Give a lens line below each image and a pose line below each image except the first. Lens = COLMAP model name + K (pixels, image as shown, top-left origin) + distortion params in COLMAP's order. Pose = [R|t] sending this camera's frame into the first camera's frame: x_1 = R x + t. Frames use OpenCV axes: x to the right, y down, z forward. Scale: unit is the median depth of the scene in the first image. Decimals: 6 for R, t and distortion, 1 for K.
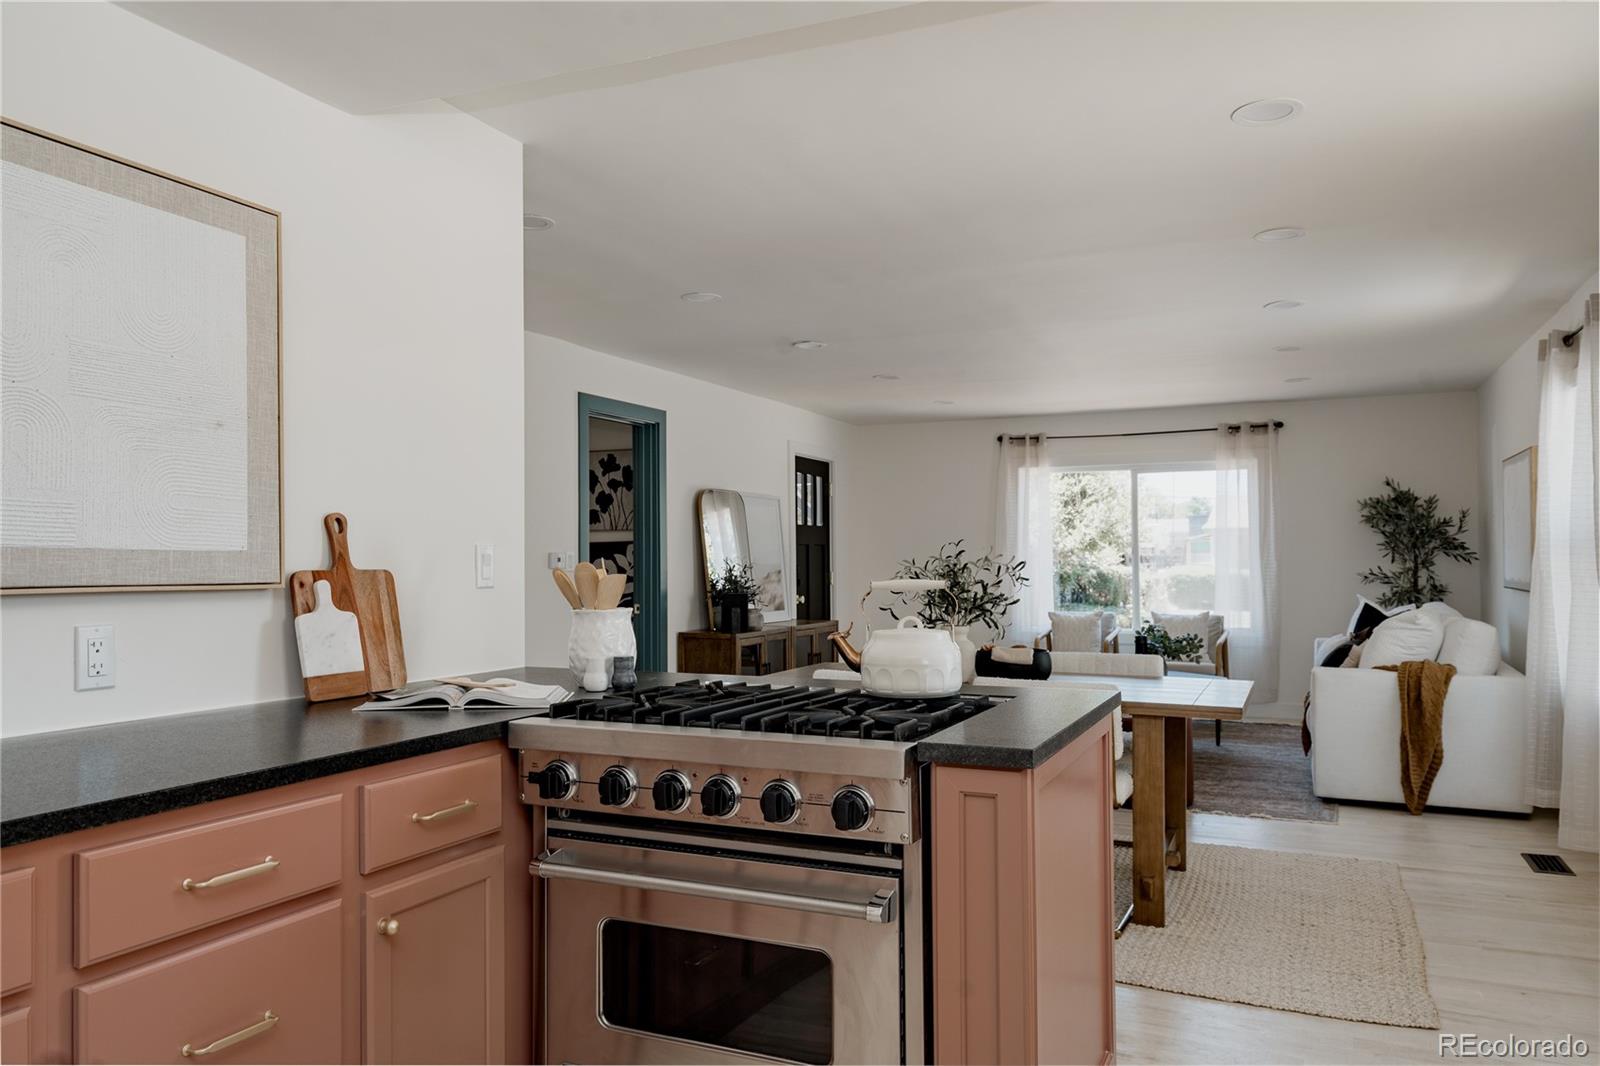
lens RADIAL K [[1146.0, 0, 767.6], [0, 1146.0, 534.0], [0, 0, 1]] dist [0.005980, 0.004700]
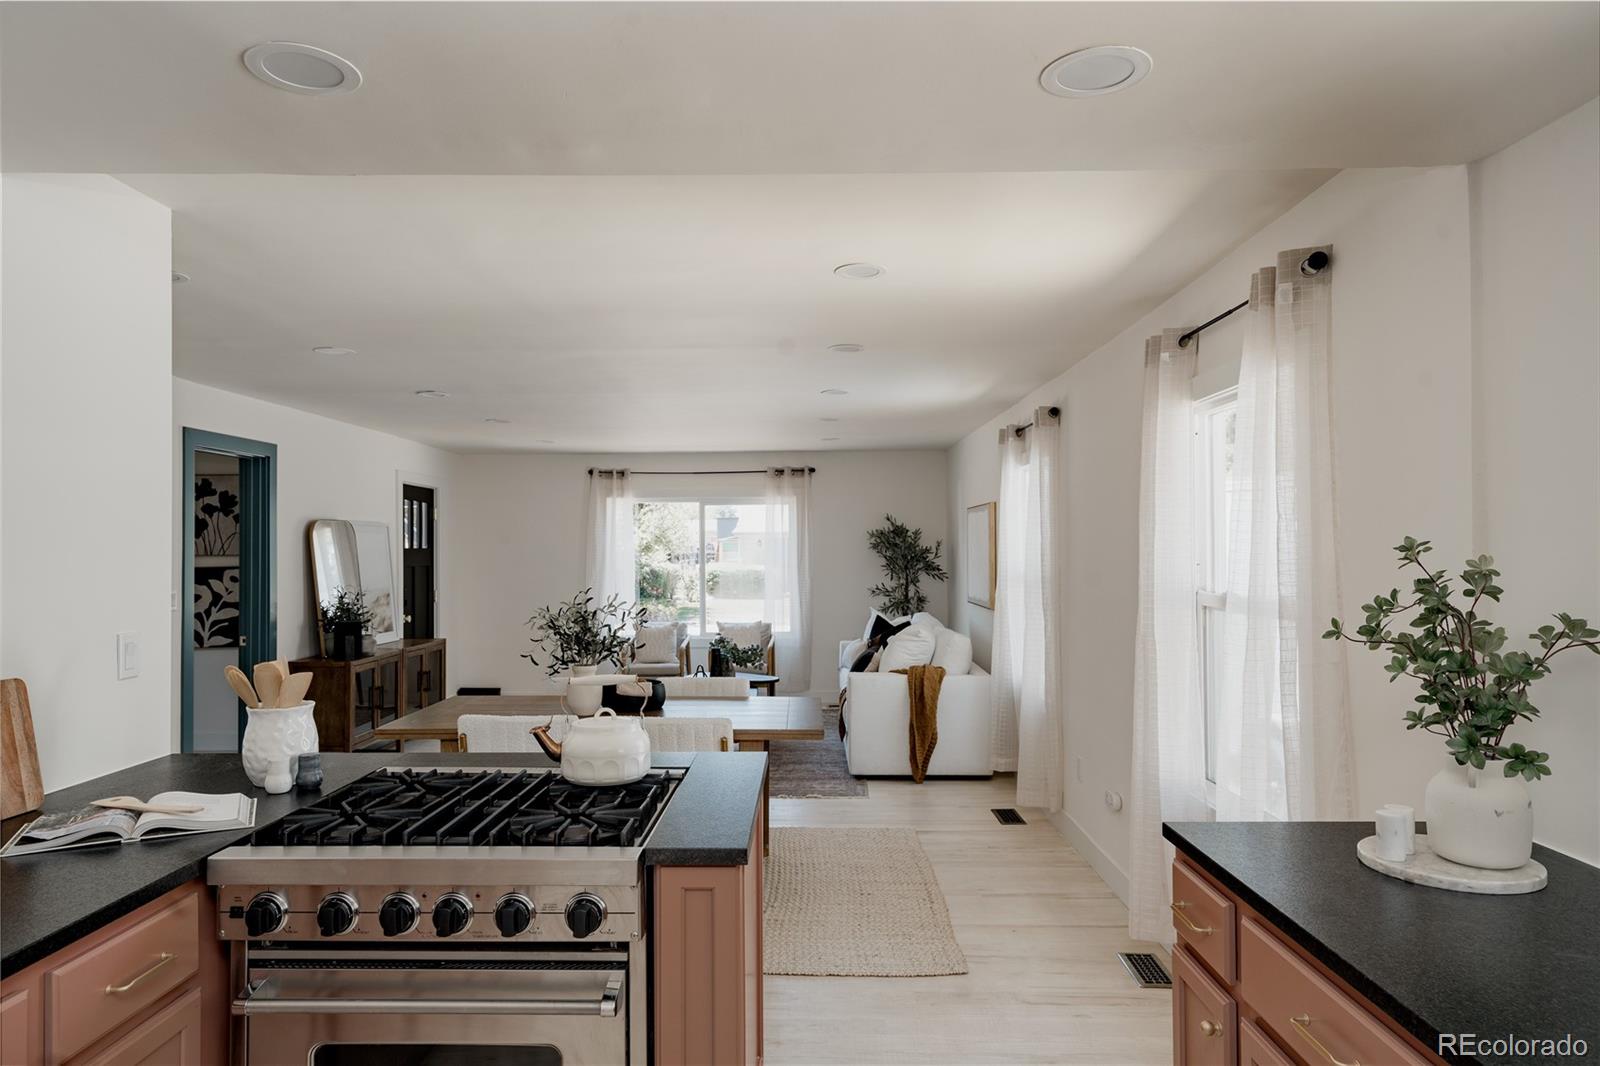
lens RADIAL K [[998.0, 0, 768.5], [0, 998.0, 530.4], [0, 0, 1]] dist [0.013425, -0.000804]
pose [[0.918178, 0.006656, 0.396112, -0.035641], [-0.007475, 0.999972, 0.000524, -0.031609], [-0.396098, -0.003442, 0.918202, 0.011928]]
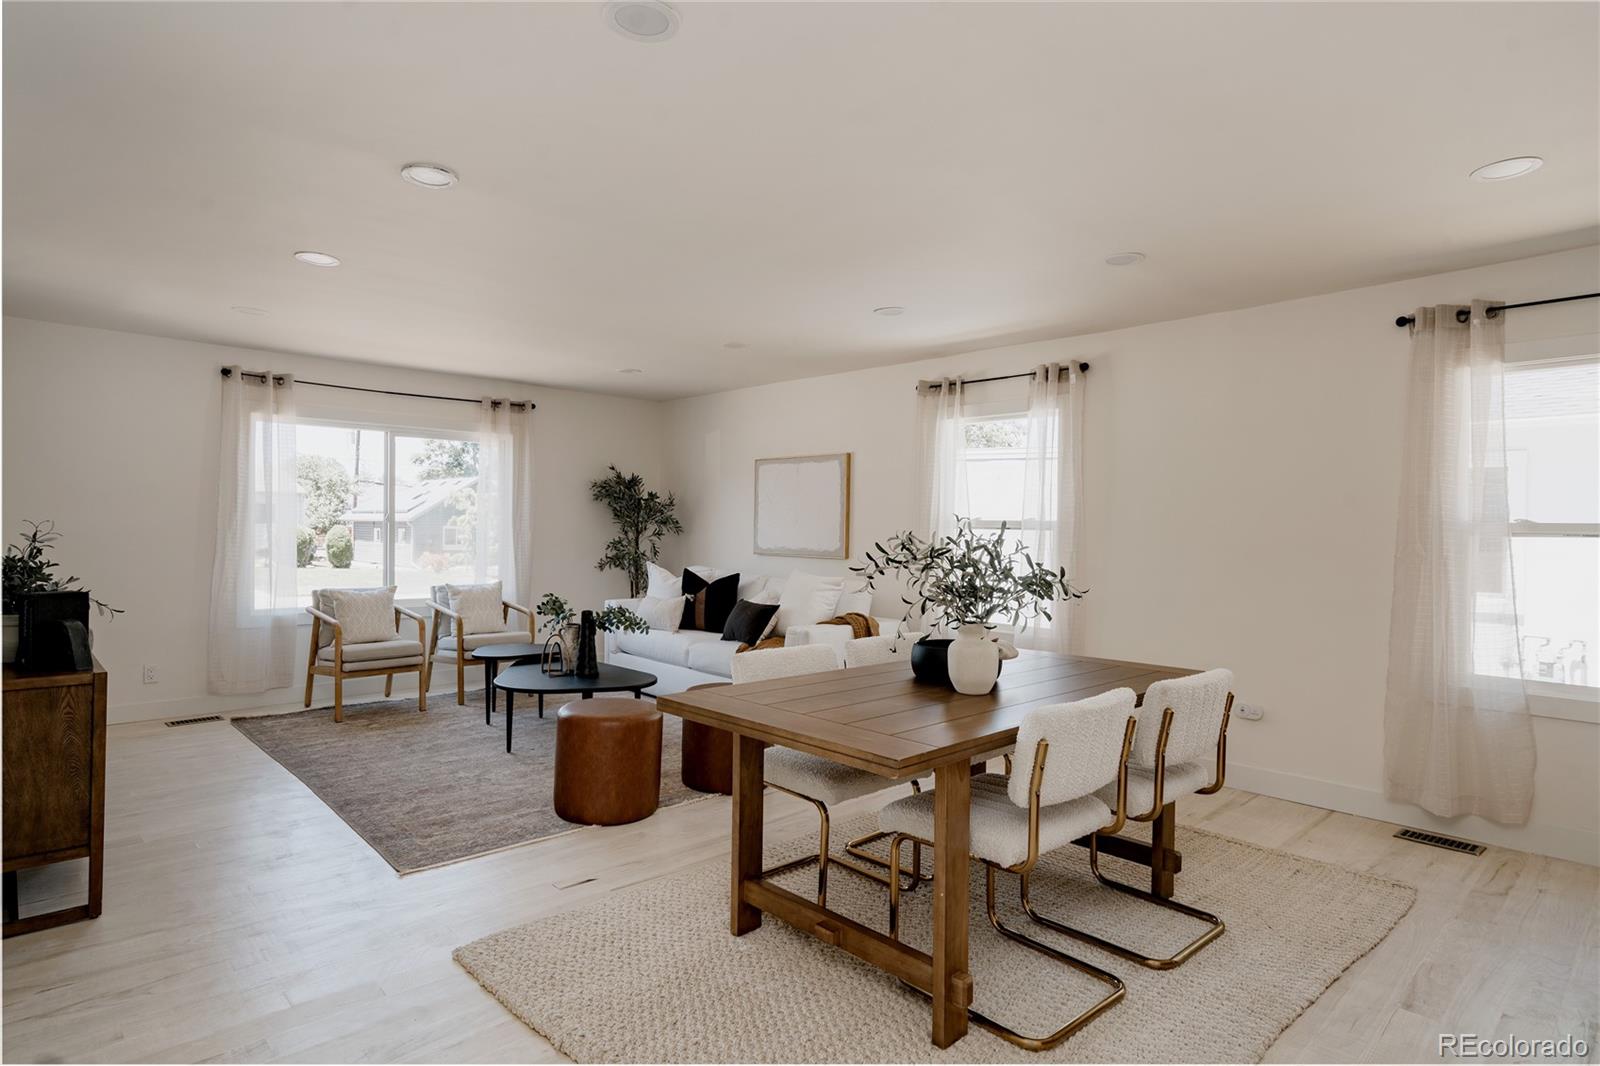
lens RADIAL K [[883.9, 0, 800.1], [0, 883.9, 522.7], [0, 0, 1]] dist [0.004495, 0.002592]
pose [[0.362092, 0.014400, 0.932031, -0.259440], [-0.034890, 0.999389, -0.001886, 0.008216], [-0.931489, -0.031836, 0.362374, 0.498386]]
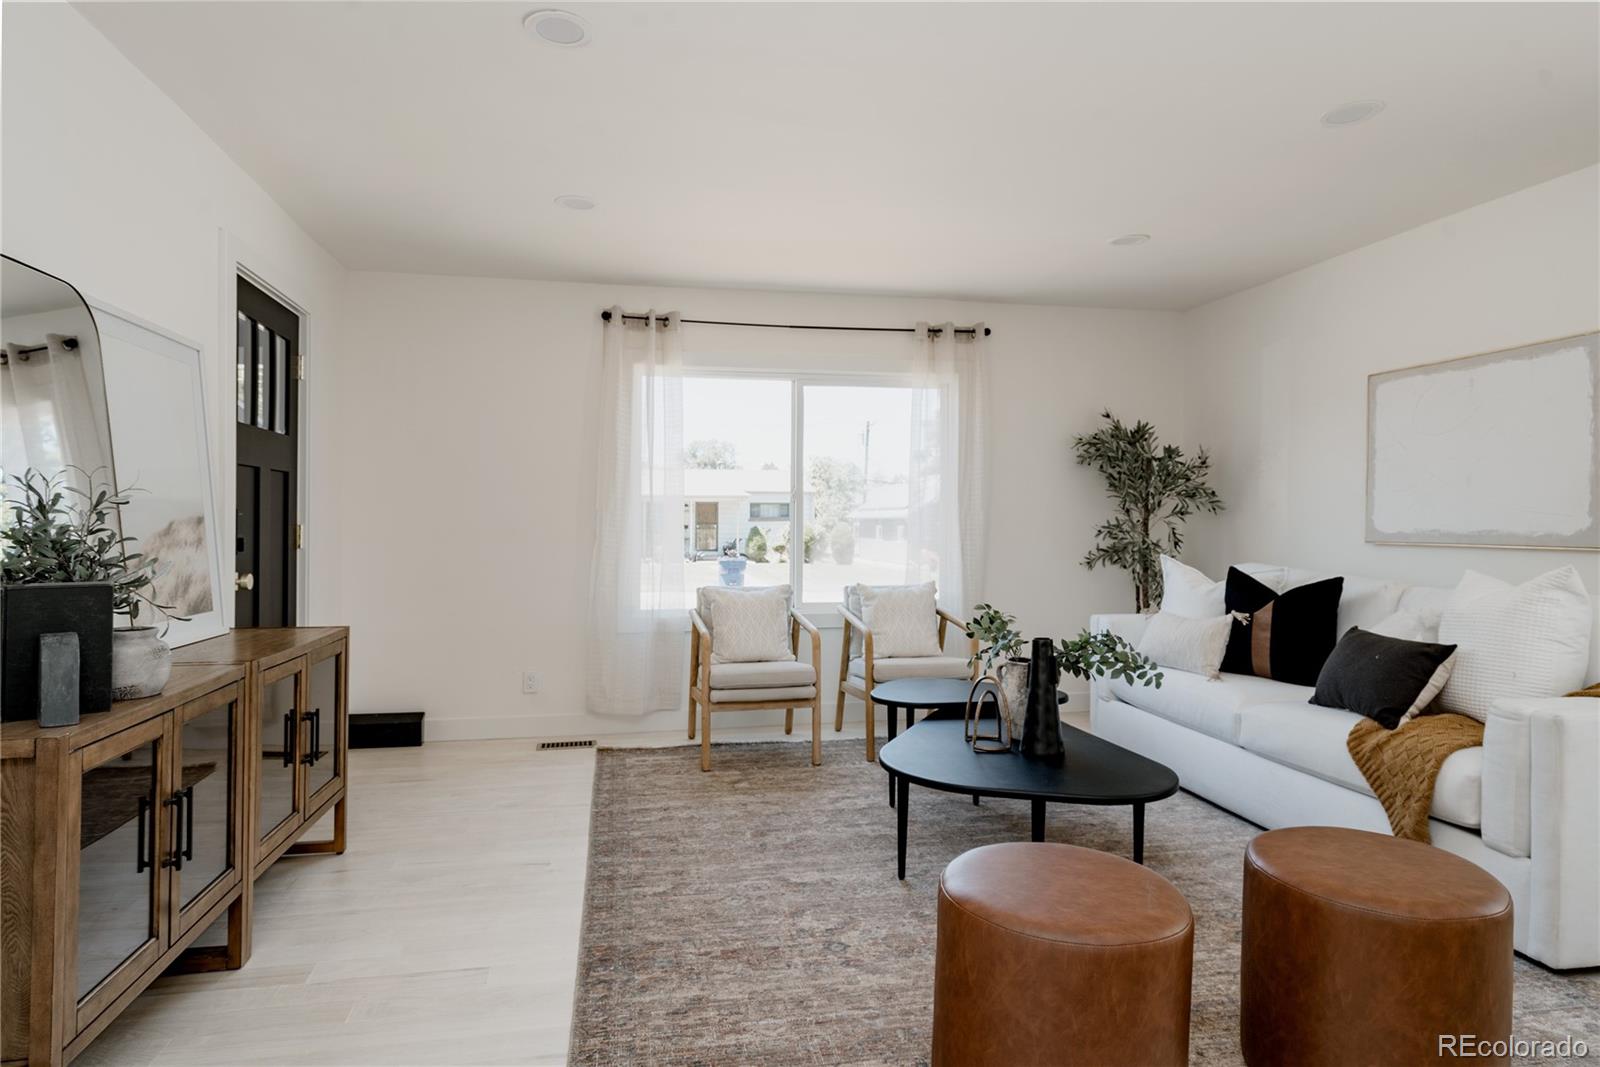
lens RADIAL K [[906.8, 0, 790.6], [0, 906.8, 536.0], [0, 0, 1]] dist [0.015228, -0.005608]
pose [[0.806198, -0.002157, 0.591641, -0.013726], [-0.018603, 0.999407, 0.028993, 0.026478], [-0.591353, -0.034380, 0.805680, 0.639900]]
